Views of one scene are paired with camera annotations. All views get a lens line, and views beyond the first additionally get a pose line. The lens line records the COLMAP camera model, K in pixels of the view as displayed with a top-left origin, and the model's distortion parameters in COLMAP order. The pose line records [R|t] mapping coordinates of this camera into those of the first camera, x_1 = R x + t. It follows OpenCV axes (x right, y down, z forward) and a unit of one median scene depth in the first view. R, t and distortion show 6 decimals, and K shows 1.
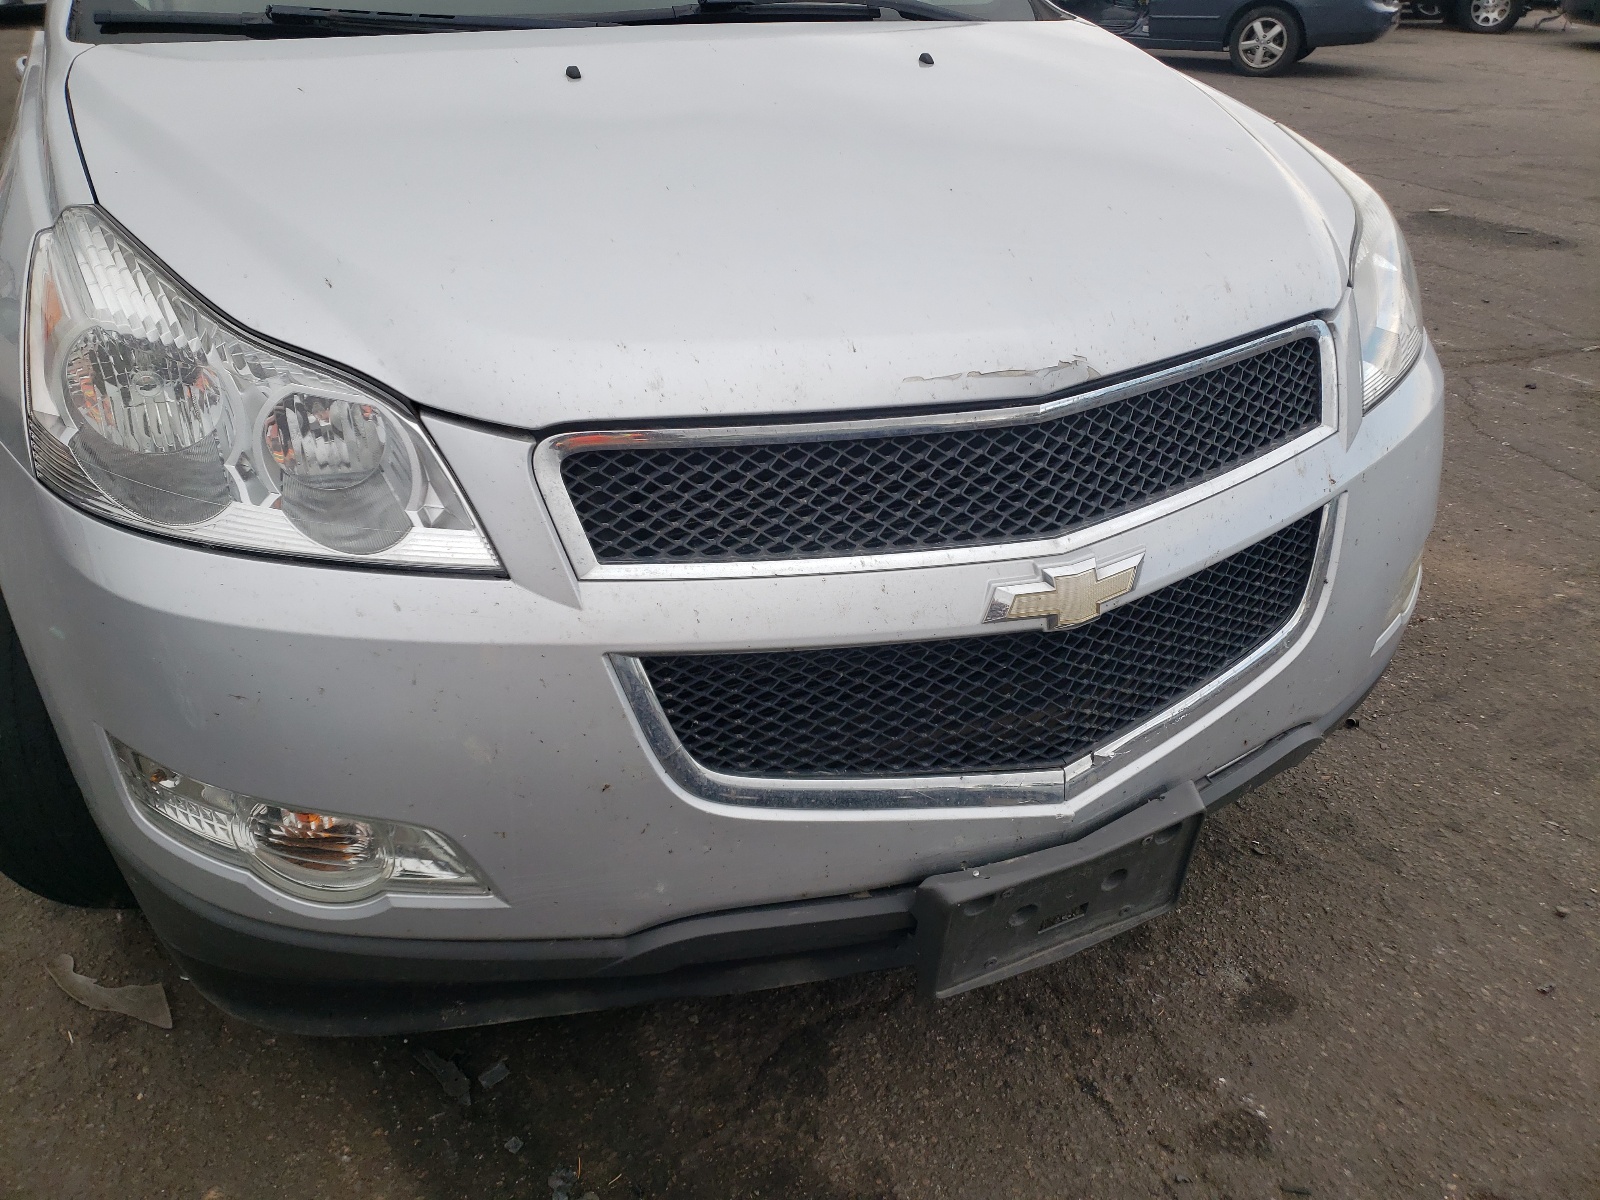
lens RADIAL K [[1347.6, 0, 800.0], [0, 1347.6, 600.0], [0, 0, 1]] dist [0.012029, -0.002841]
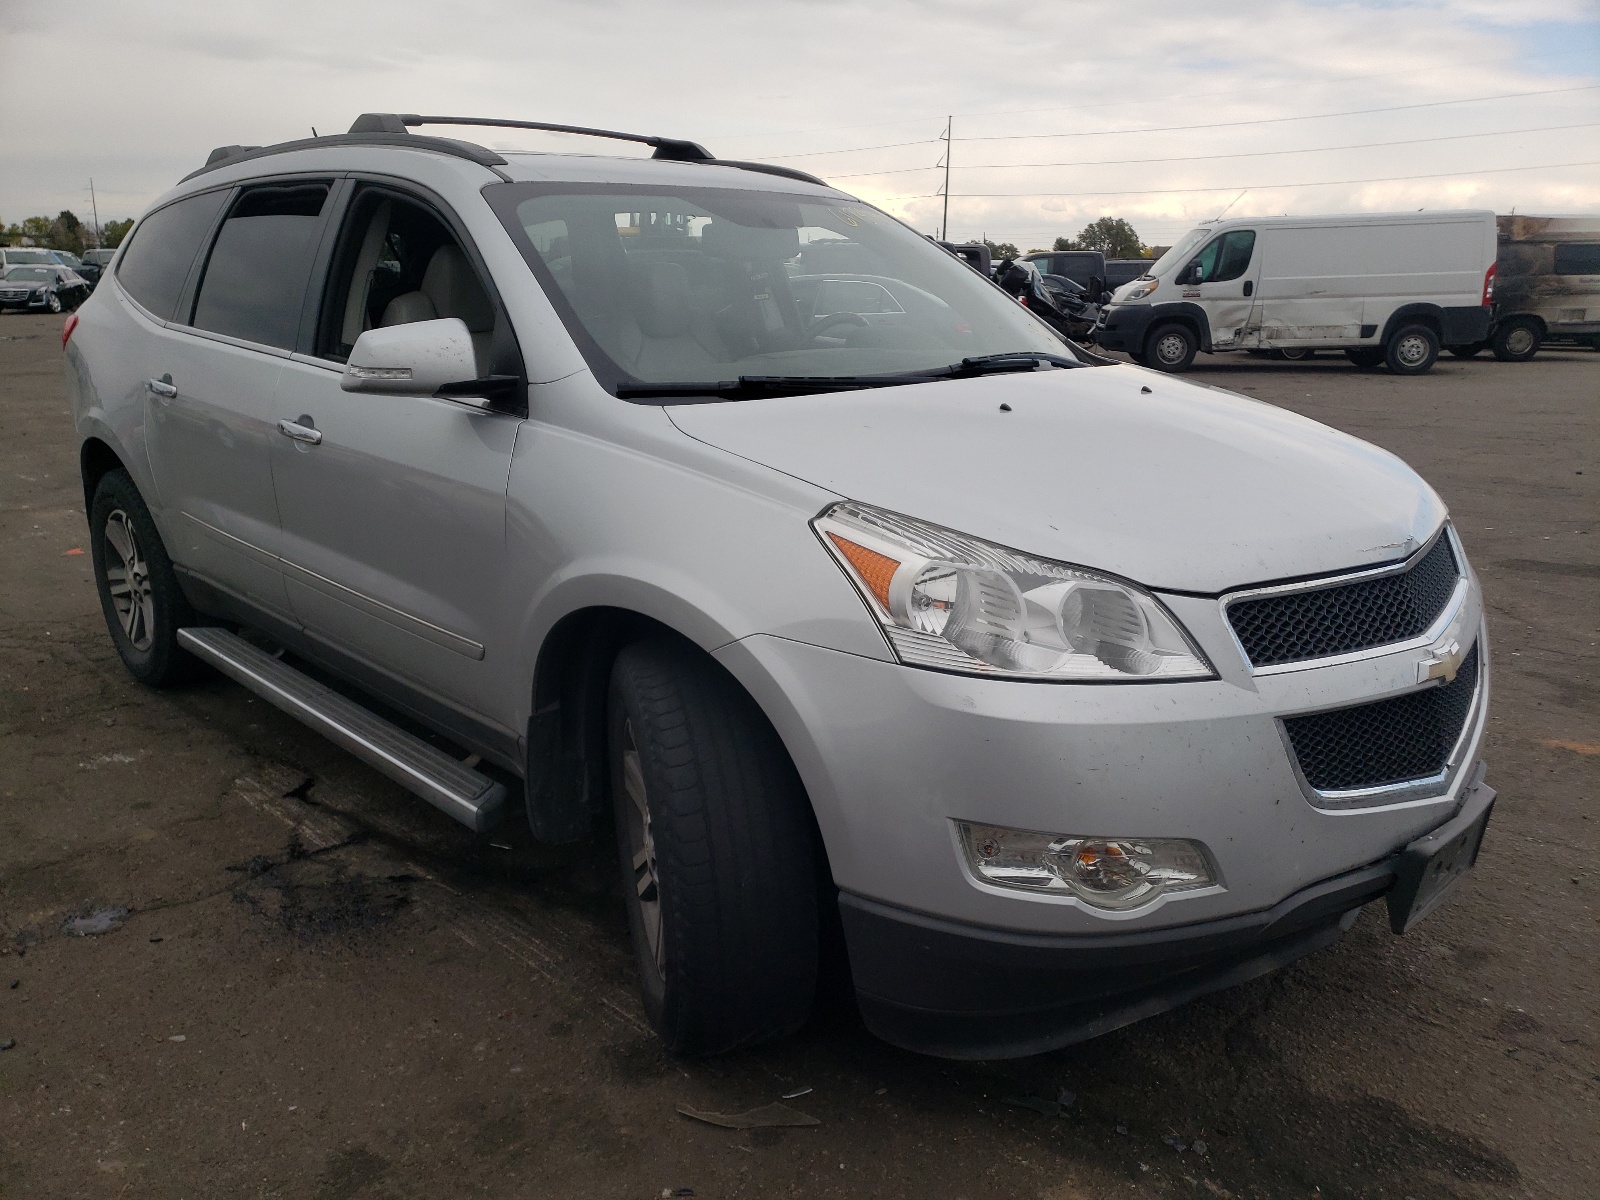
lens RADIAL K [[1347.6, 0, 800.0], [0, 1347.6, 600.0], [0, 0, 1]] dist [0.012029, -0.002841]
pose [[0.942364, -0.097131, 0.320180, -1.217113], [0.169677, 0.963491, -0.207113, 0.146329], [-0.288373, 0.249503, 0.924440, -0.432023]]
